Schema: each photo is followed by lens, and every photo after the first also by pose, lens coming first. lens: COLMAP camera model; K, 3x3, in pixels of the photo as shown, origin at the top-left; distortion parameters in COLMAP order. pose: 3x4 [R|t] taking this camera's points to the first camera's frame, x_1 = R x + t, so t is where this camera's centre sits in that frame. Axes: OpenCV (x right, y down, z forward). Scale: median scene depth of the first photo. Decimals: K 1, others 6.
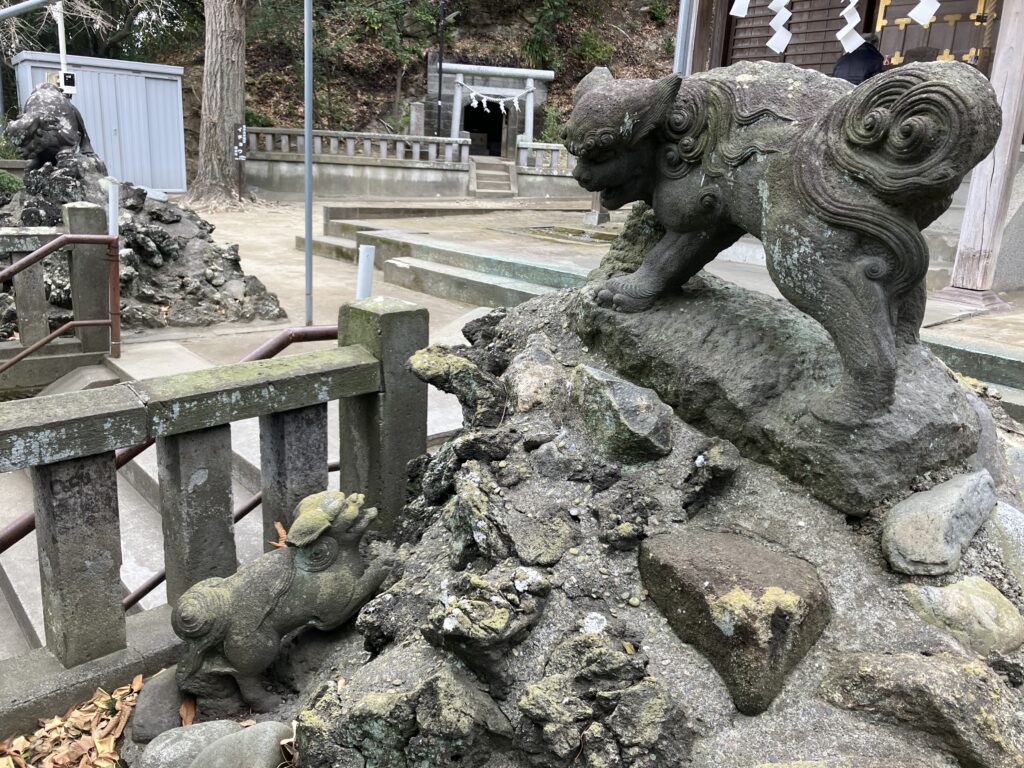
lens RADIAL K [[832.1, 0, 512.8], [0, 832.1, 382.7], [0, 0, 1]] dist [0.003474, -0.011751]
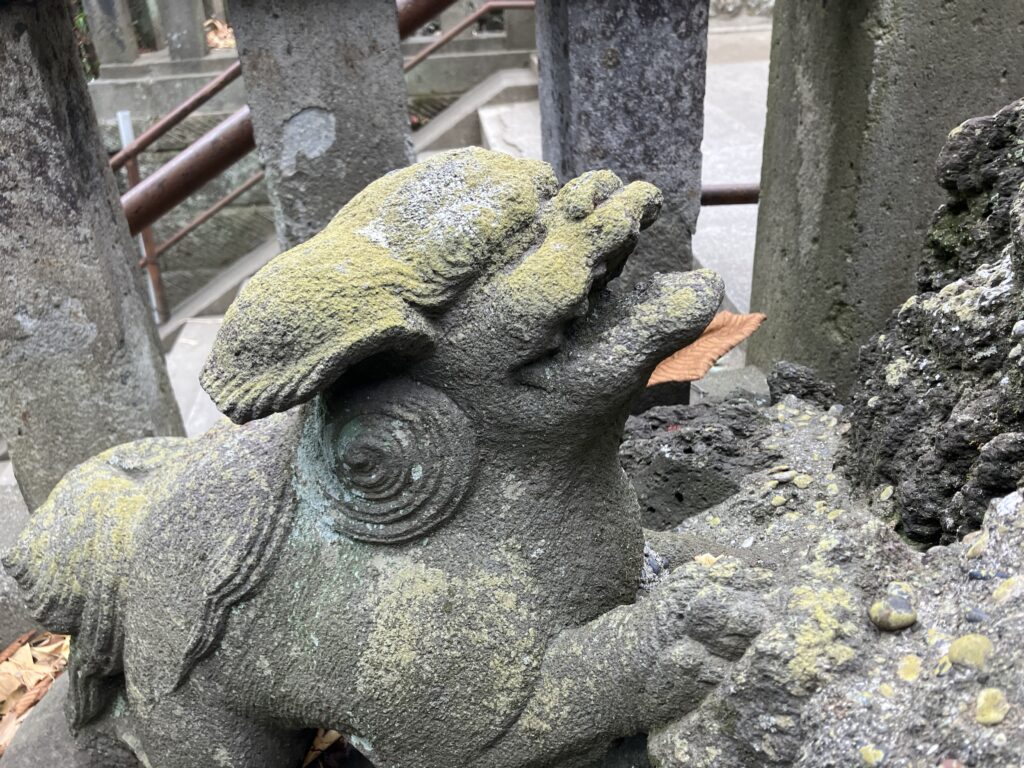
lens RADIAL K [[832.1, 0, 545.2], [0, 832.1, 376.5], [0, 0, 1]] dist [0.003474, -0.011751]
pose [[0.839211, 0.192617, -0.508550, -0.087572], [-0.064326, 0.963765, 0.258881, 0.109696], [0.539987, -0.184543, 0.821193, 0.710691]]
